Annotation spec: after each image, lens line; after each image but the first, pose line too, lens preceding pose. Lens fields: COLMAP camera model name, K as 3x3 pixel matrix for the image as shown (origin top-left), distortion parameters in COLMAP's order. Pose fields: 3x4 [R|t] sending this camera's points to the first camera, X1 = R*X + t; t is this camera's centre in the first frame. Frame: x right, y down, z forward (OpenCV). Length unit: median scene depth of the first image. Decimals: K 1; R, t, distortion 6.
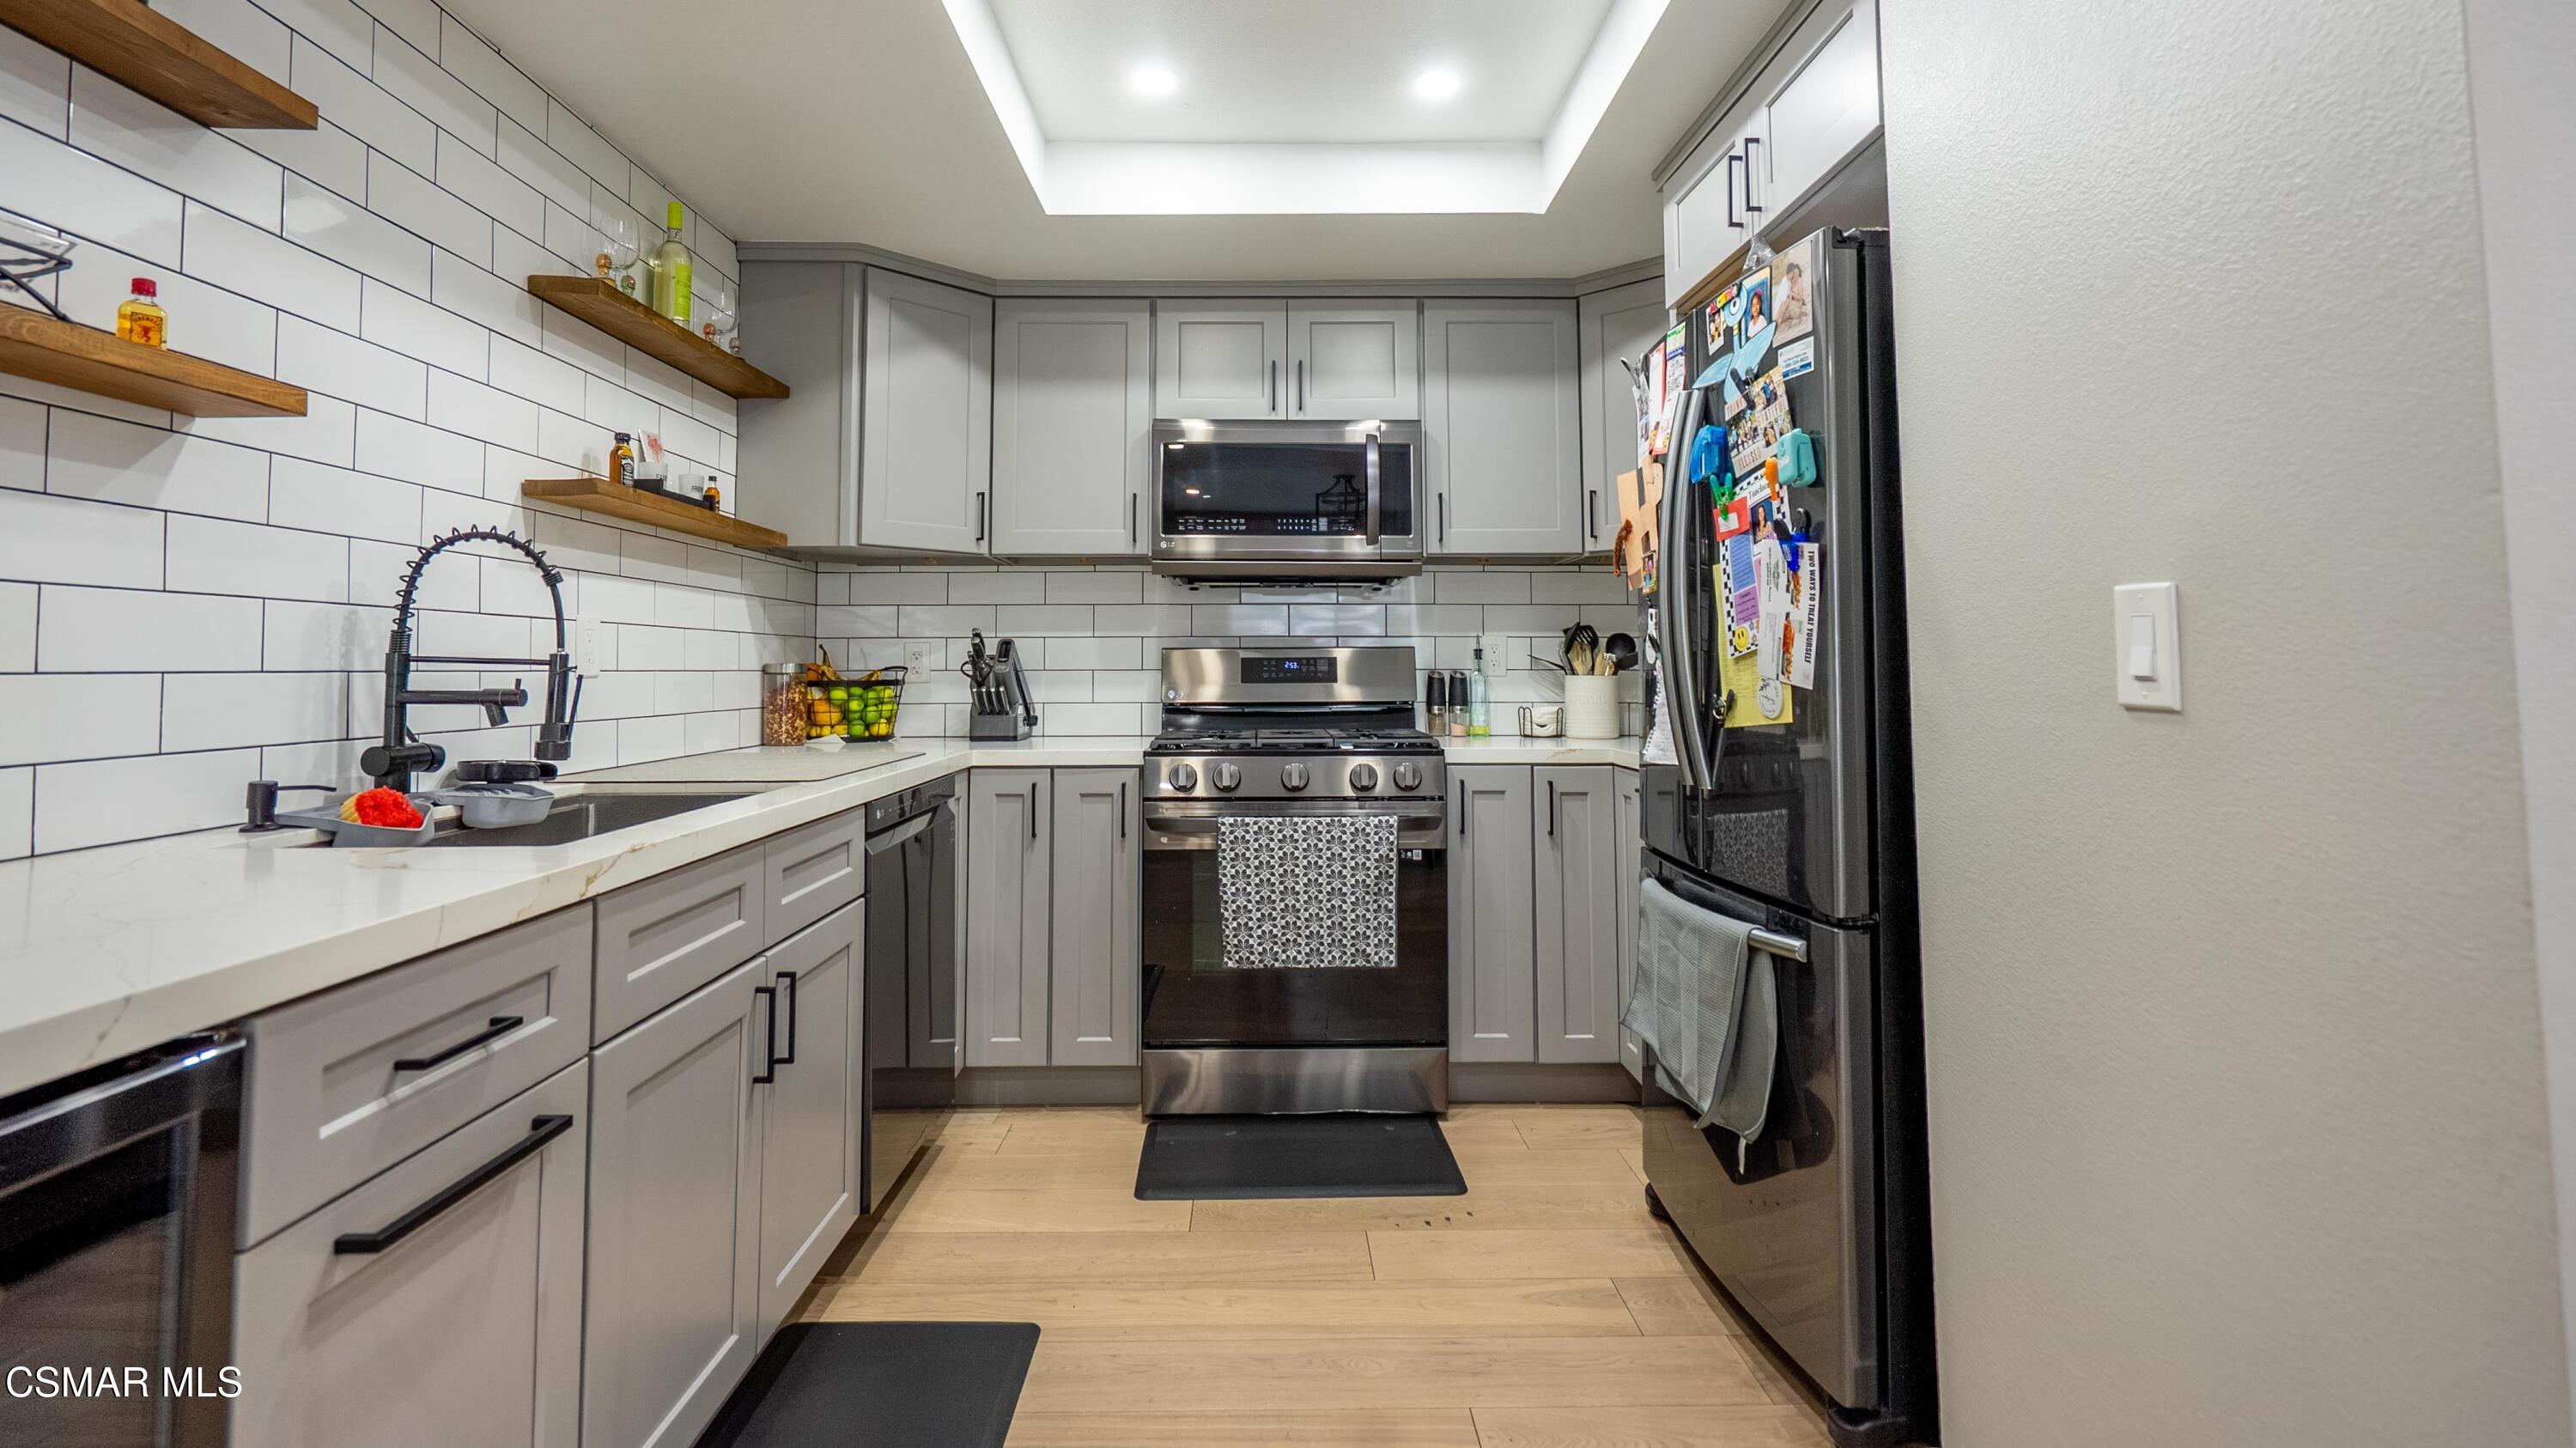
lens RADIAL K [[1201.9, 0, 1274.6], [0, 1201.9, 601.5], [0, 0, 1]] dist [-0.005870, 0.005443]
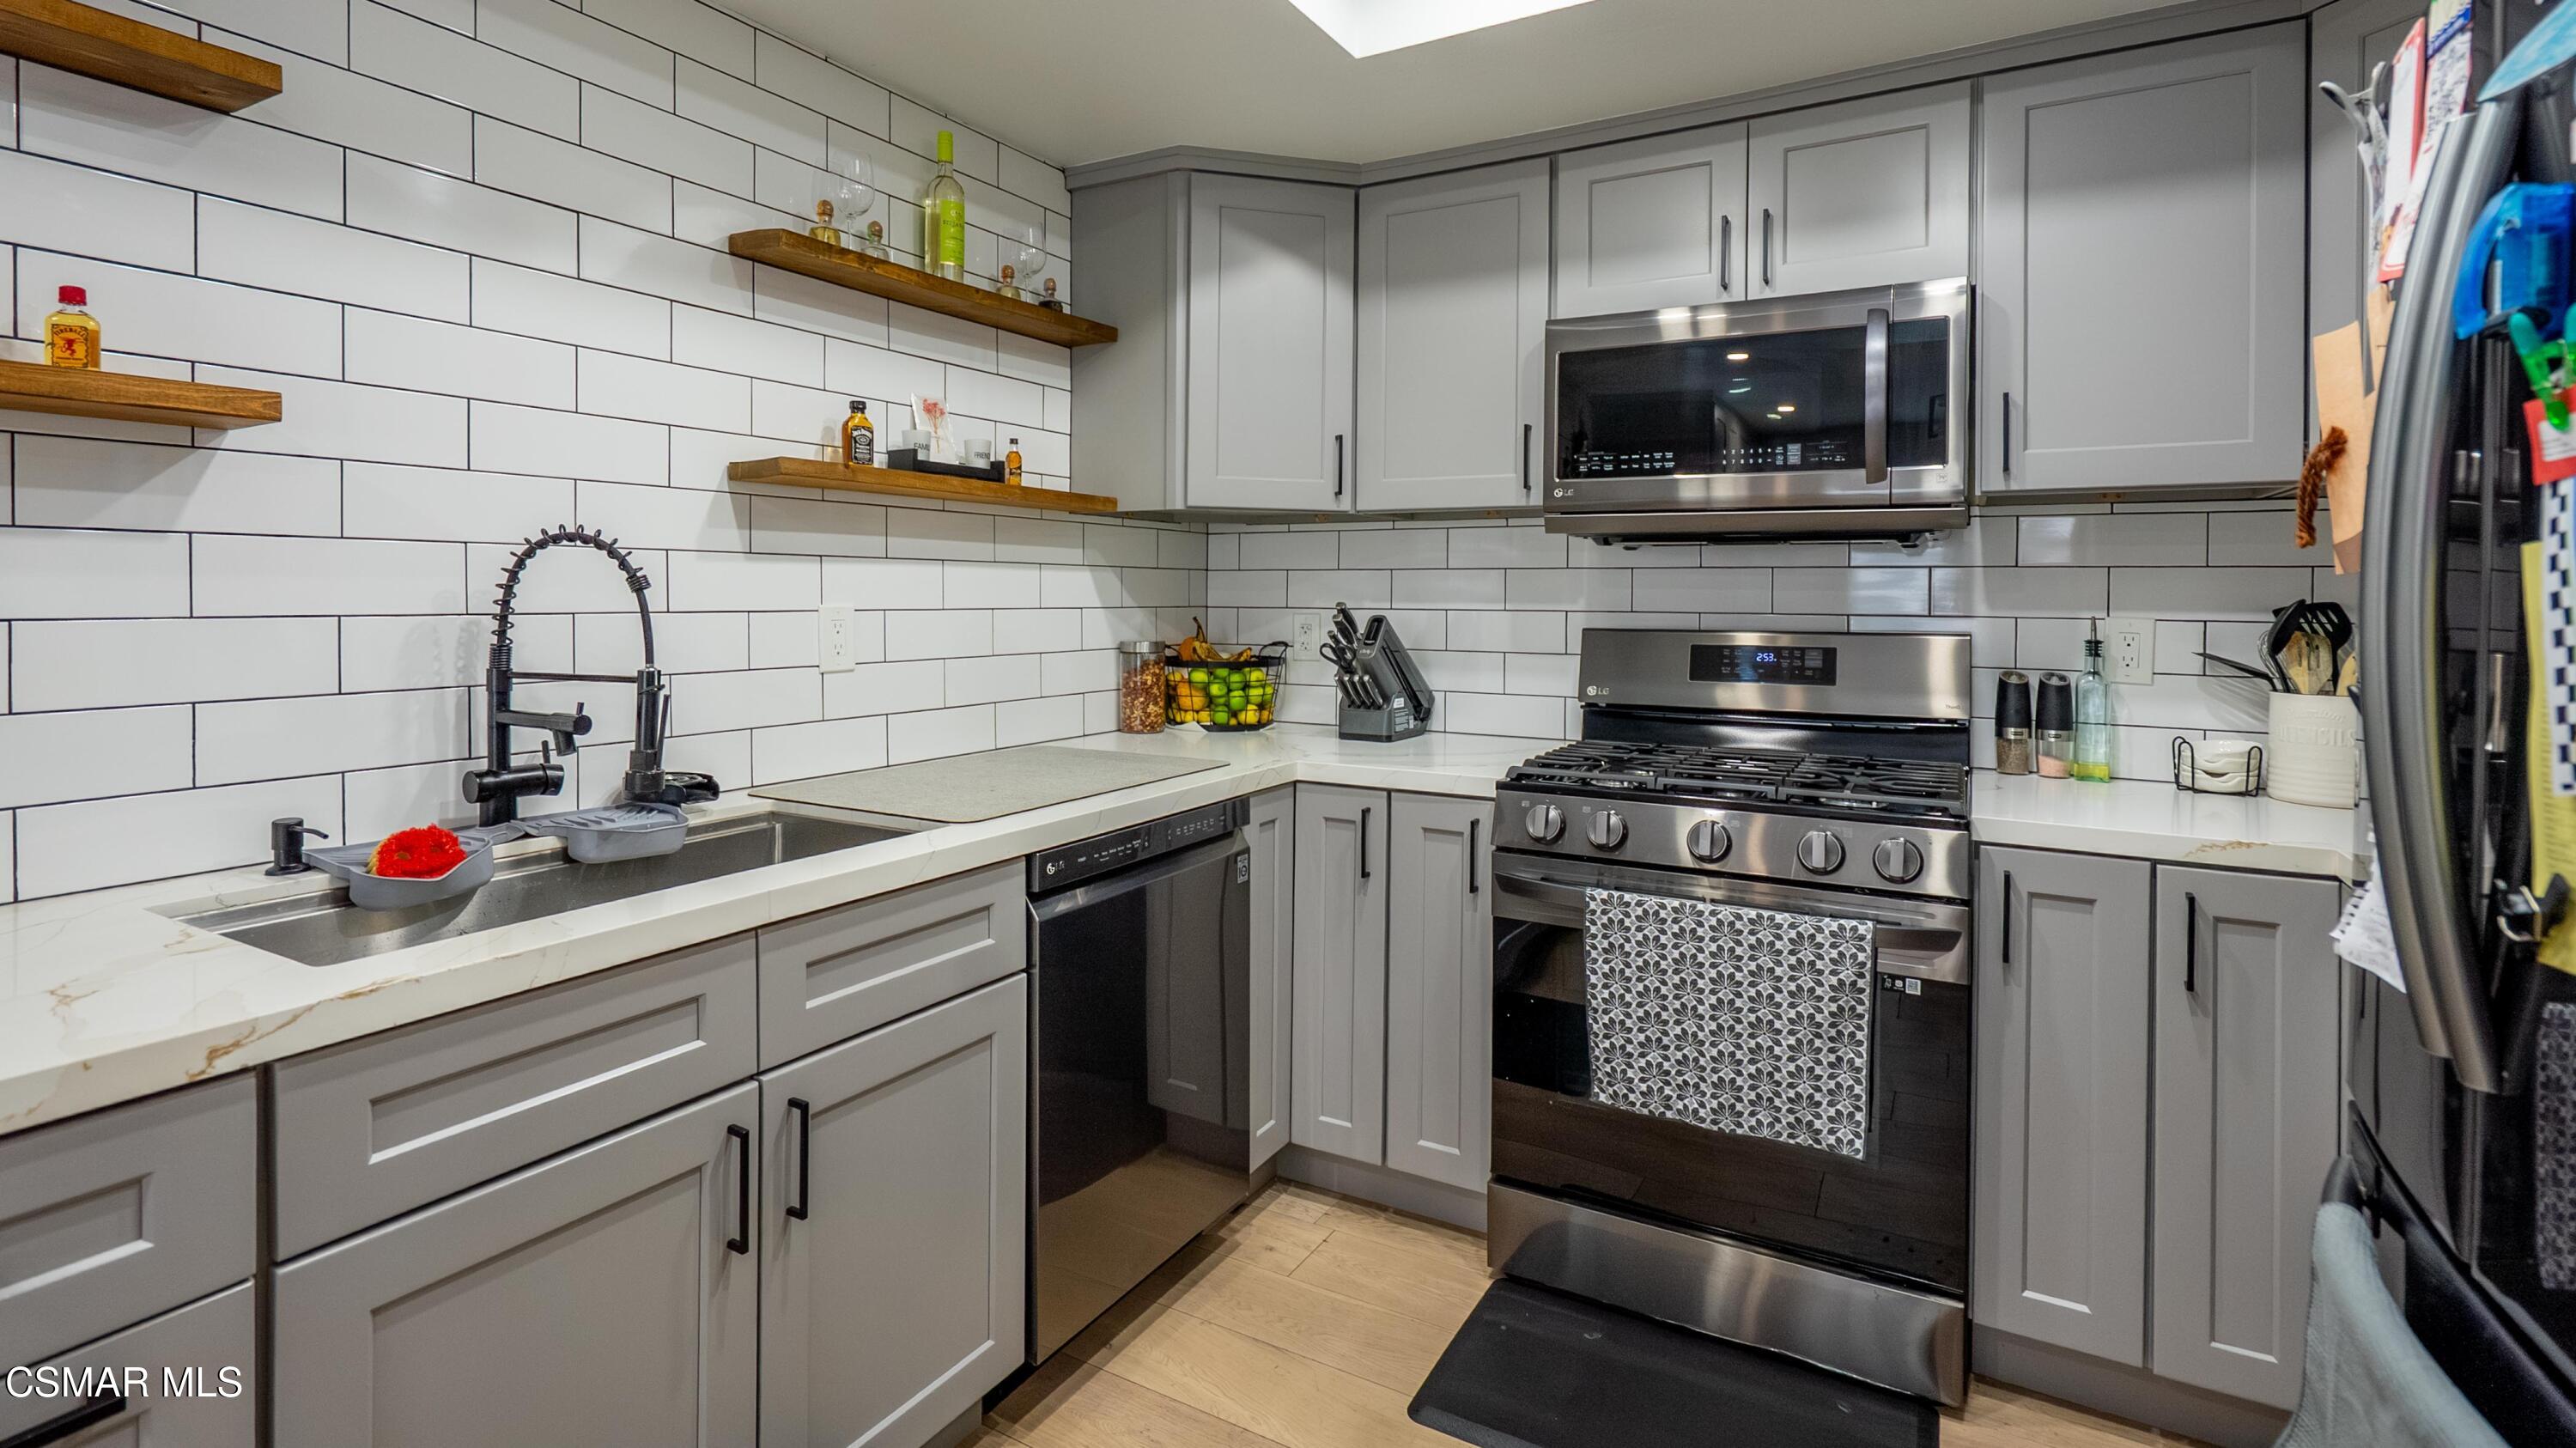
lens RADIAL K [[1201.9, 0, 1274.6], [0, 1201.9, 601.5], [0, 0, 1]] dist [-0.005870, 0.005443]
pose [[0.860451, 0.011424, -0.509405, 0.151457], [0.020013, 0.998219, 0.056191, -0.029525], [0.509140, -0.058544, 0.858690, 0.319043]]
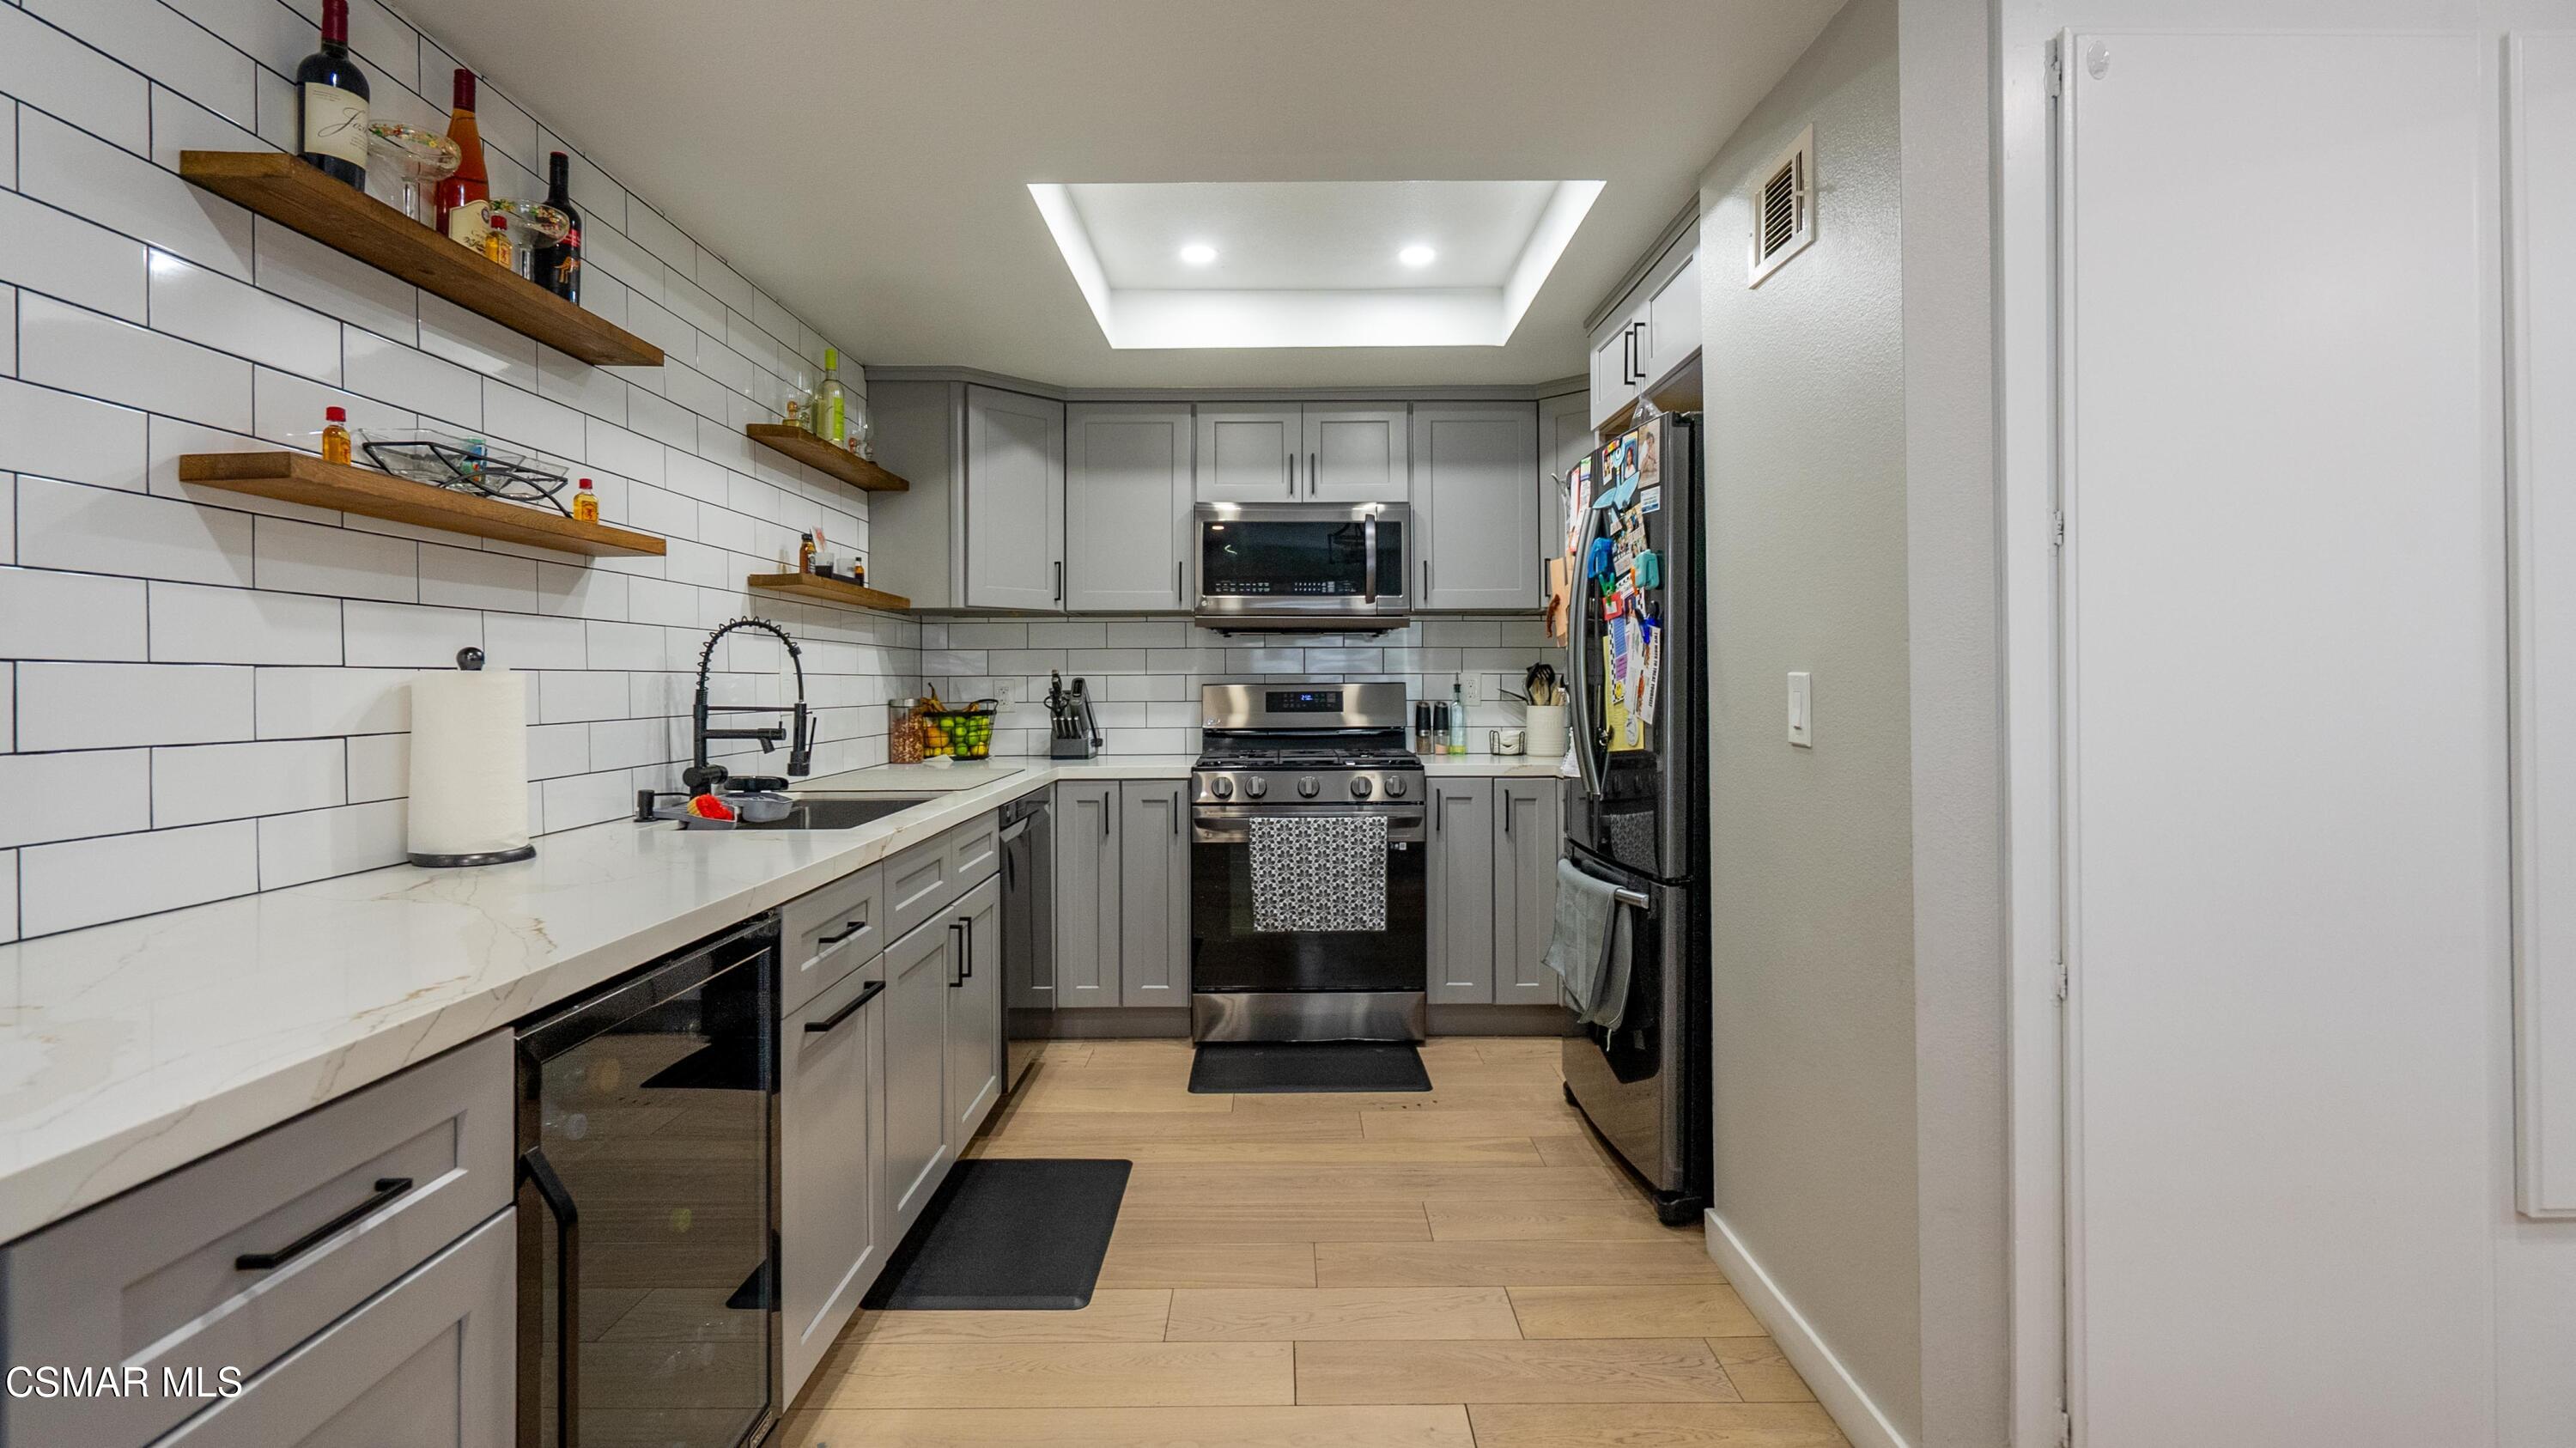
lens RADIAL K [[1196.9, 0, 1287.2], [0, 1196.9, 682.0], [0, 0, 1]] dist [-0.001327, -0.000003]
pose [[0.999981, -0.002506, -0.005703, 0.001642], [0.002822, 0.998424, 0.056050, -0.040432], [0.005553, -0.056065, 0.998412, -0.289173]]
